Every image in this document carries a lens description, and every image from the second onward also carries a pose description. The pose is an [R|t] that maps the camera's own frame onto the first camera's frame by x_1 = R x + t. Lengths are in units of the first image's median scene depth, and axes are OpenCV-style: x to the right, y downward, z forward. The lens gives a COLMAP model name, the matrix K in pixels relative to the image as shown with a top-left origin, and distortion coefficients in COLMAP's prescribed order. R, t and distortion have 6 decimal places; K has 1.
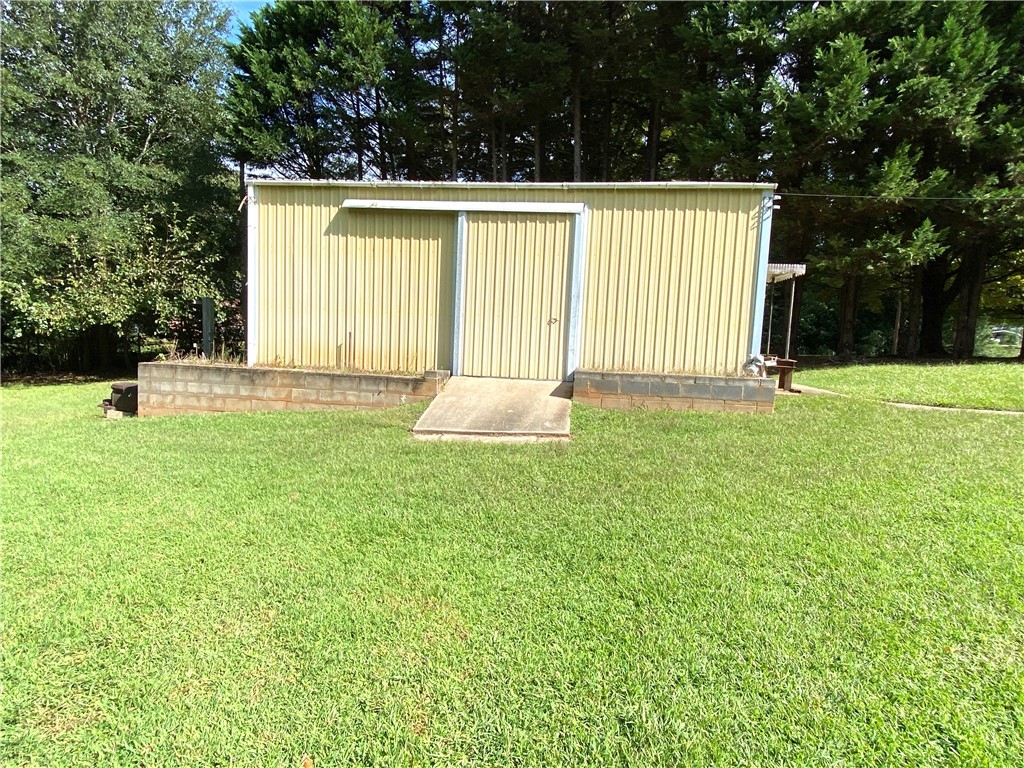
lens RADIAL K [[595.8, 0, 512.0], [0, 595.8, 384.0], [0, 0, 1]] dist [0.001932, 0.000508]
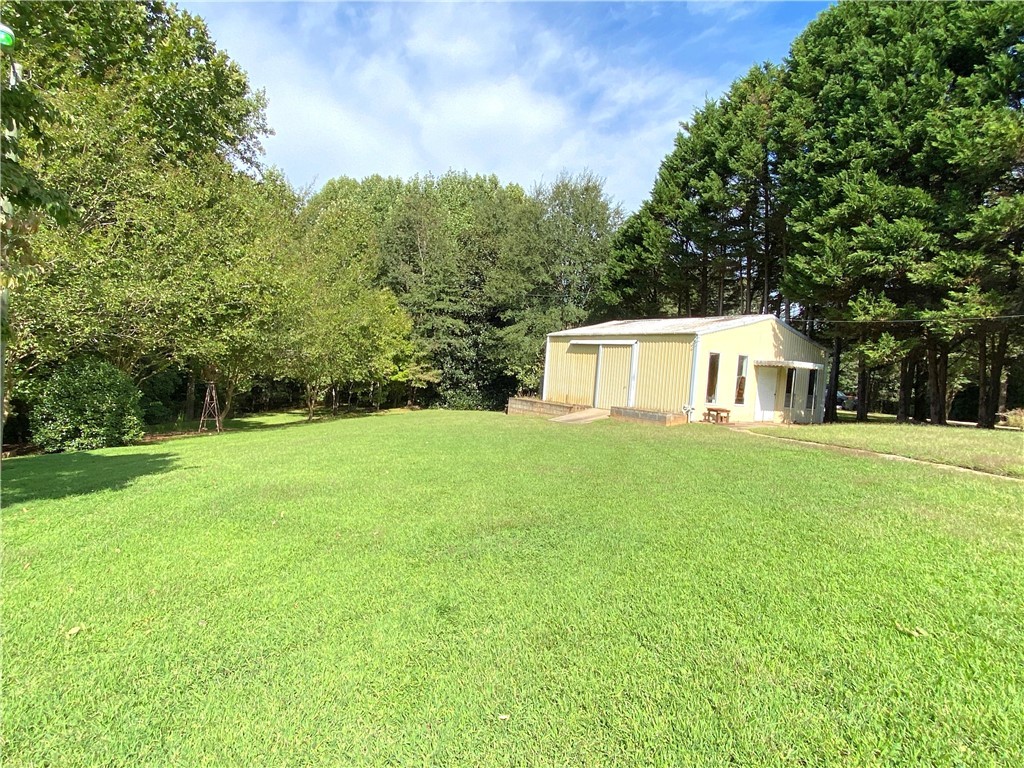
lens RADIAL K [[595.8, 0, 512.0], [0, 595.8, 384.0], [0, 0, 1]] dist [0.001932, 0.000508]
pose [[0.661621, 0.025948, -0.749390, 1.517362], [-0.118536, 0.990454, -0.070358, 0.099675], [0.740410, 0.135380, 0.658381, -0.901175]]
